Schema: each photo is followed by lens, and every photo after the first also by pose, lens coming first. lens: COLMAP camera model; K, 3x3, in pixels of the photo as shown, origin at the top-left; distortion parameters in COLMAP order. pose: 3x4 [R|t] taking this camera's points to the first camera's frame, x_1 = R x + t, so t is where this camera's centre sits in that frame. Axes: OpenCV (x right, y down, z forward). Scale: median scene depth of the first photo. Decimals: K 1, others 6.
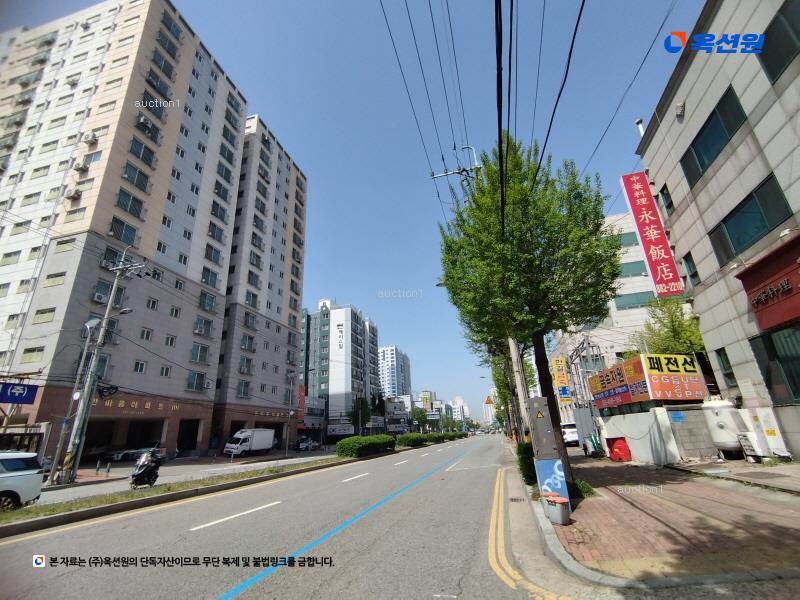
lens RADIAL K [[367.5, 0, 400.0], [0, 367.5, 300.0], [0, 0, 1]] dist [0.000794, 0.000069]
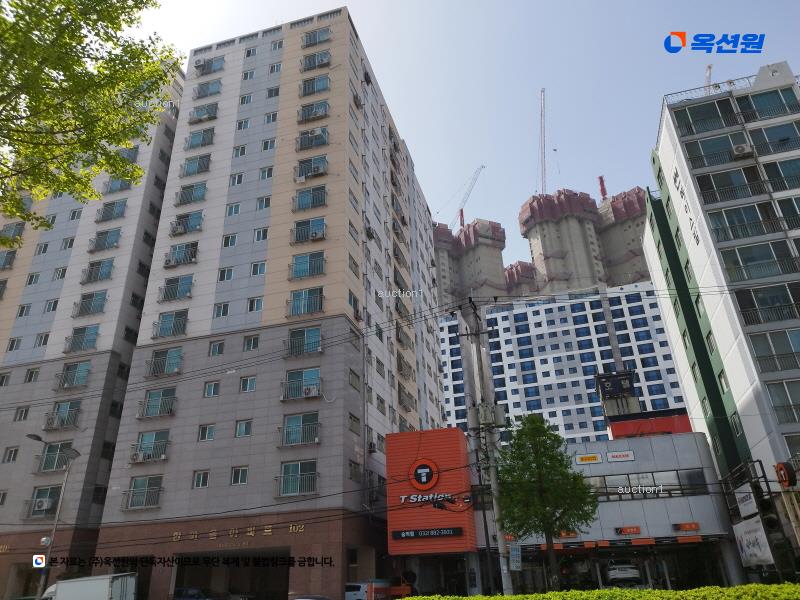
lens RADIAL K [[576.0, 0, 400.0], [0, 576.0, 300.0], [0, 0, 1]] dist [-0.010477, -0.003676]
pose [[-0.019372, -0.427696, -0.903715, 0.361677], [0.374389, 0.835018, -0.403209, 0.427704], [0.927069, -0.346152, 0.143949, 1.181708]]
